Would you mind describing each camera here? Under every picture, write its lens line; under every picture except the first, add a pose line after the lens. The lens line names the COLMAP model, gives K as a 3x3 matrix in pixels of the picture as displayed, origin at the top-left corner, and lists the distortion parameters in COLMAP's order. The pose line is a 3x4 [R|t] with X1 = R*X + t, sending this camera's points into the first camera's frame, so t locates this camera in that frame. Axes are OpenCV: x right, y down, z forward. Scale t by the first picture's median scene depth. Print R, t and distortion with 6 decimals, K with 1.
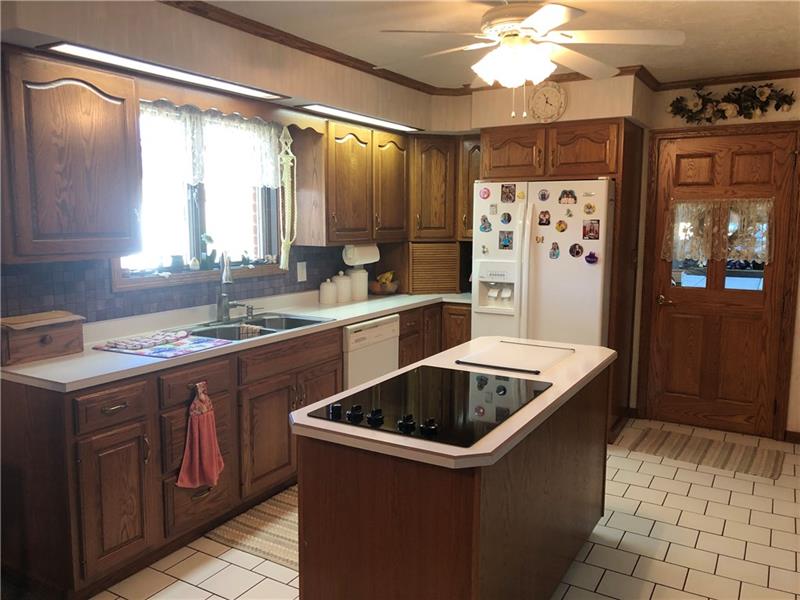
lens RADIAL K [[643.1, 0, 400.9], [0, 643.1, 301.3], [0, 0, 1]] dist [0.019038, -0.021768]
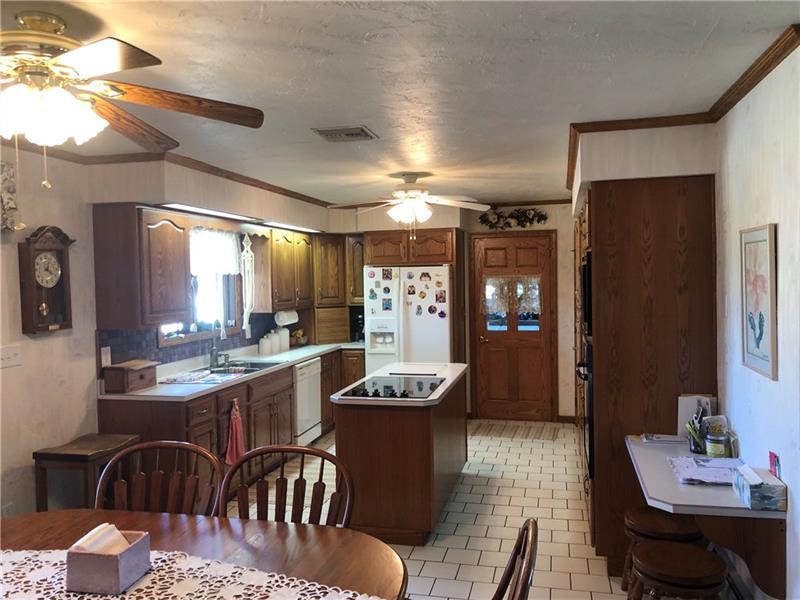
lens RADIAL K [[643.1, 0, 399.8], [0, 643.1, 299.0], [0, 0, 1]] dist [0.019038, -0.021768]
pose [[0.955827, -0.029670, 0.292428, -0.258160], [0.058574, 0.994164, -0.090587, 0.032176], [-0.288033, 0.103714, 0.951987, -0.470449]]
